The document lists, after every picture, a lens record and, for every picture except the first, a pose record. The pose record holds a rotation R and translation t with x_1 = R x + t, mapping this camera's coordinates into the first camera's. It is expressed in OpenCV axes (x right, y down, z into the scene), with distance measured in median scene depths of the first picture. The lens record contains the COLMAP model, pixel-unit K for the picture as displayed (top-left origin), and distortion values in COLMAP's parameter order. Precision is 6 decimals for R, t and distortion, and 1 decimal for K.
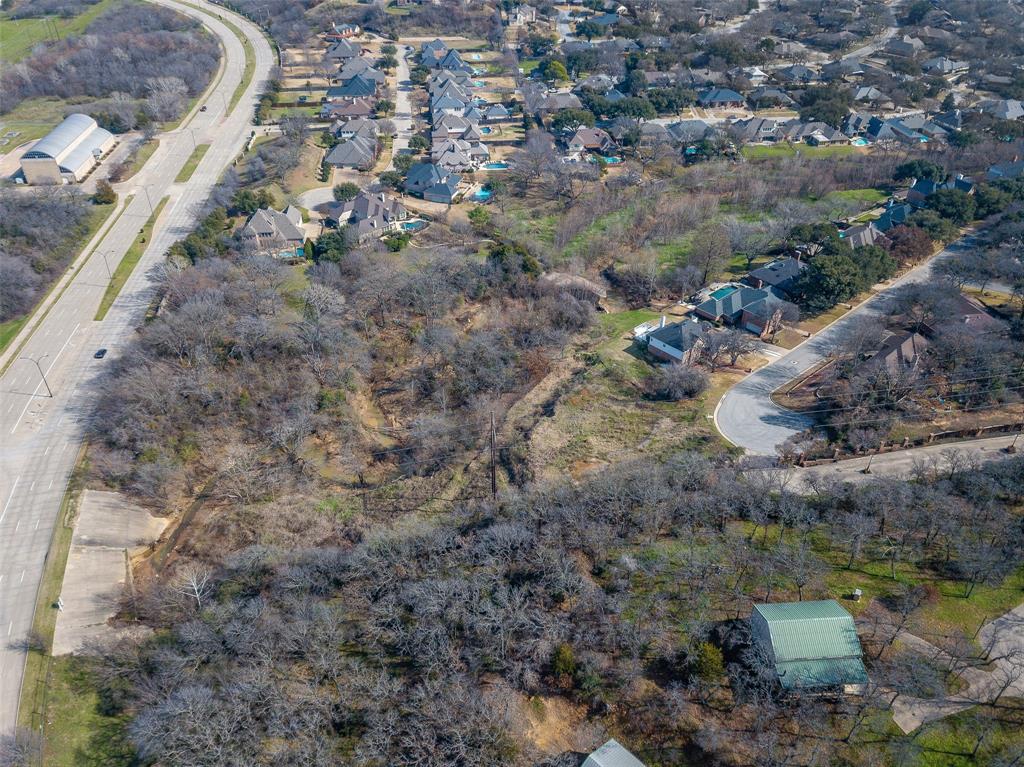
lens RADIAL K [[778.2, 0, 509.2], [0, 778.2, 378.3], [0, 0, 1]] dist [0.020373, -0.011266]
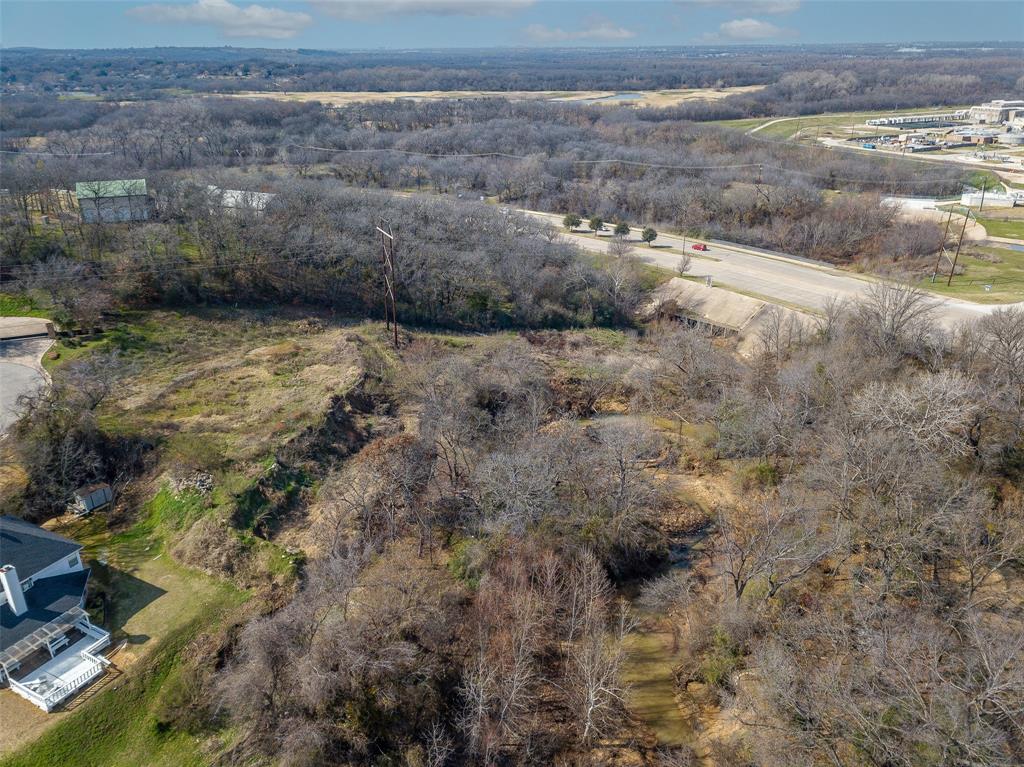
lens RADIAL K [[785.0, 0, 507.1], [0, 785.0, 363.4], [0, 0, 1]] dist [0.009732, 0.005348]
pose [[-0.944759, 0.124492, -0.303203, 0.069842], [-0.186804, 0.555601, 0.810192, -0.308233], [0.269322, 0.822076, -0.501653, 0.840808]]
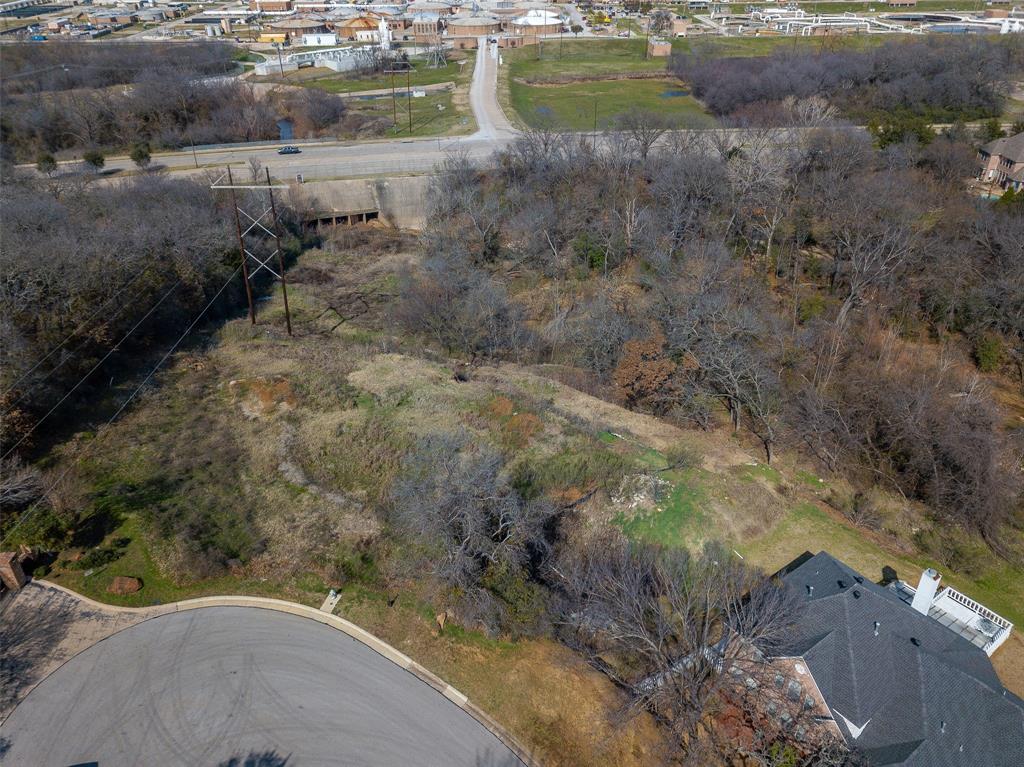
lens RADIAL K [[778.2, 0, 509.2], [0, 778.2, 378.3], [0, 0, 1]] dist [0.020373, -0.011266]
pose [[-0.088383, 0.504402, -0.858934, 0.291283], [-0.568440, 0.682567, 0.459324, -0.118545], [0.817963, 0.528849, 0.226395, 0.584818]]
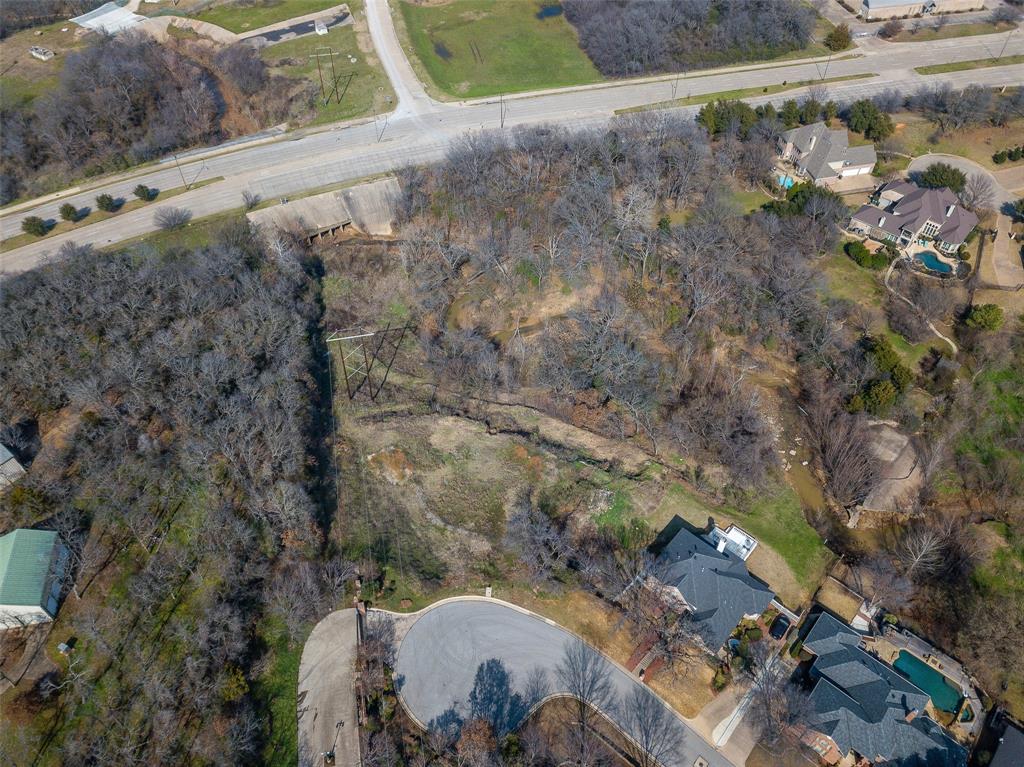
lens RADIAL K [[778.2, 0, 509.2], [0, 778.2, 378.3], [0, 0, 1]] dist [0.020373, -0.011266]
pose [[0.113222, 0.735104, -0.668434, 0.373053], [-0.569433, 0.599317, 0.562641, -0.306447], [0.814203, 0.316925, 0.486448, 0.370475]]
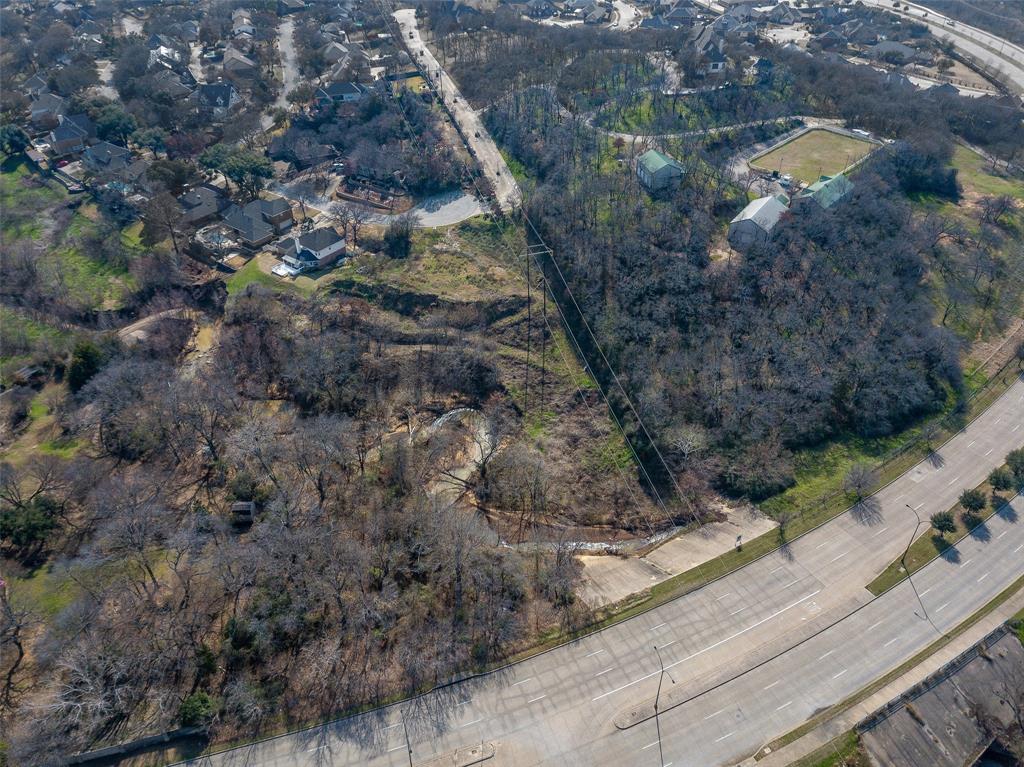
lens RADIAL K [[778.2, 0, 509.2], [0, 778.2, 378.3], [0, 0, 1]] dist [0.020373, -0.011266]
pose [[-0.173069, -0.593294, 0.786161, -0.612974], [0.579223, 0.584270, 0.568445, -0.306323], [-0.796585, 0.553743, 0.242530, 0.442846]]
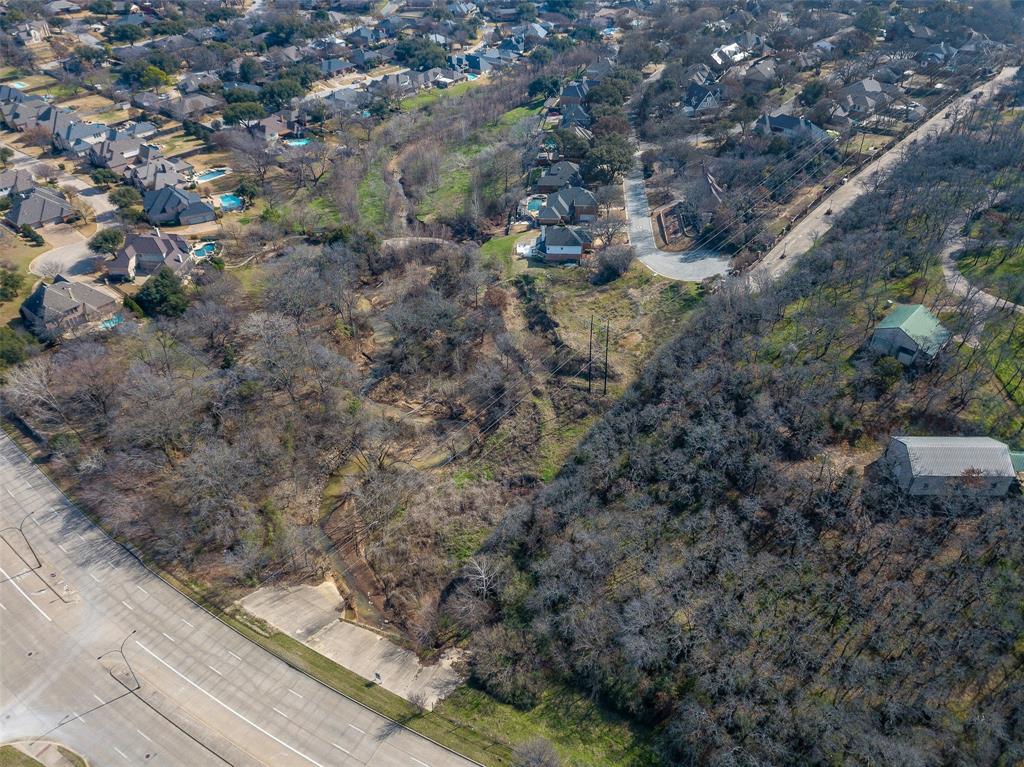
lens RADIAL K [[778.2, 0, 509.2], [0, 778.2, 378.3], [0, 0, 1]] dist [0.020373, -0.011266]
pose [[0.734103, -0.413206, 0.538844, -0.407078], [0.407207, 0.902909, 0.137619, -0.041995], [-0.543392, 0.118394, 0.831088, 0.068354]]
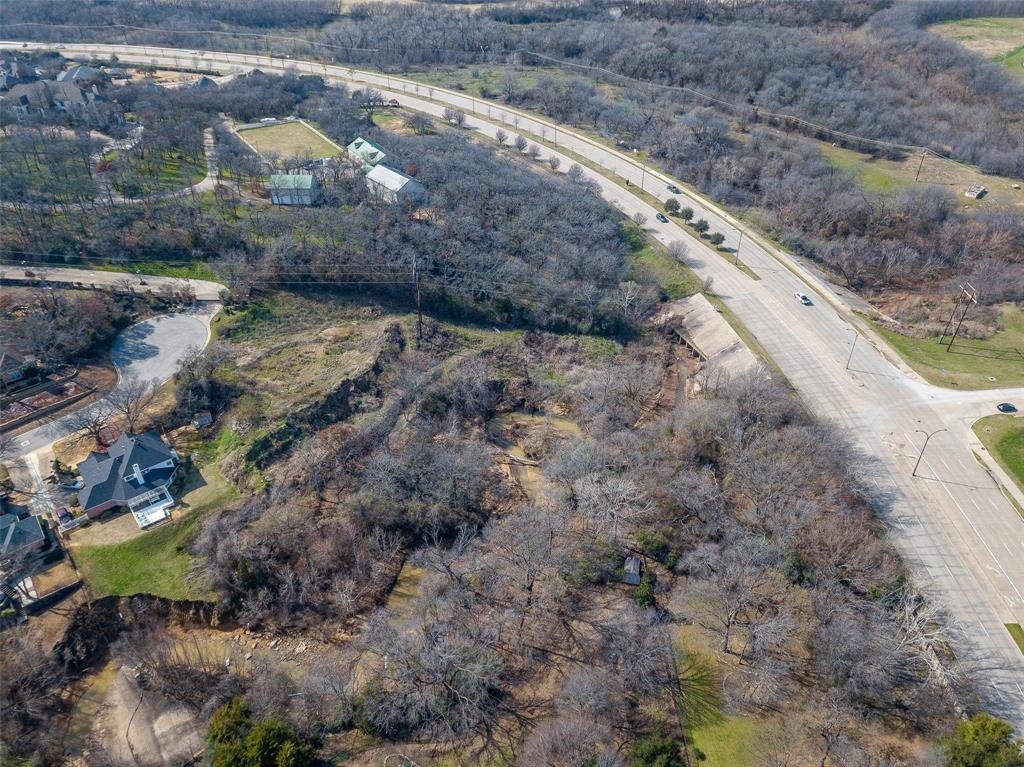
lens RADIAL K [[778.2, 0, 509.2], [0, 778.2, 378.3], [0, 0, 1]] dist [0.020373, -0.011266]
pose [[-0.996317, -0.043874, 0.073674, -0.147579], [0.055814, 0.320449, 0.945620, -0.571924], [-0.065097, 0.946249, -0.316820, 0.830838]]
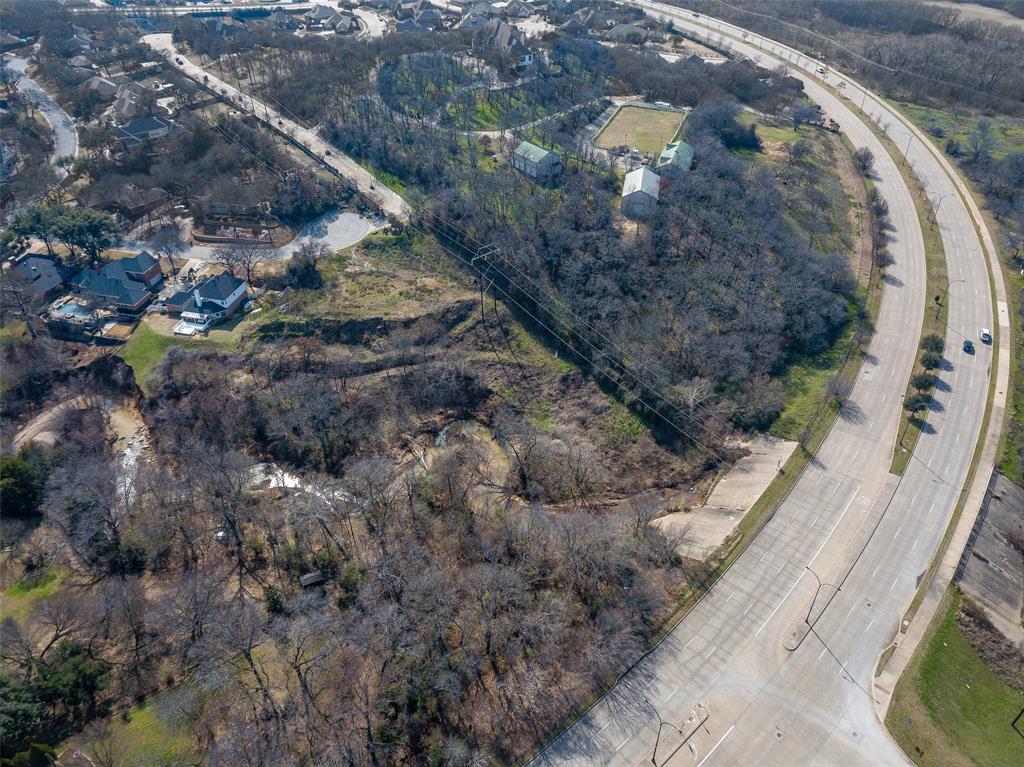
lens RADIAL K [[783.8, 0, 509.3], [0, 783.8, 372.6], [0, 0, 1]] dist [0.012413, 0.003352]
pose [[-0.549833, -0.494269, 0.673336, -0.542795], [0.486902, 0.465338, 0.739180, -0.421349], [-0.678683, 0.734274, -0.015198, 0.603400]]
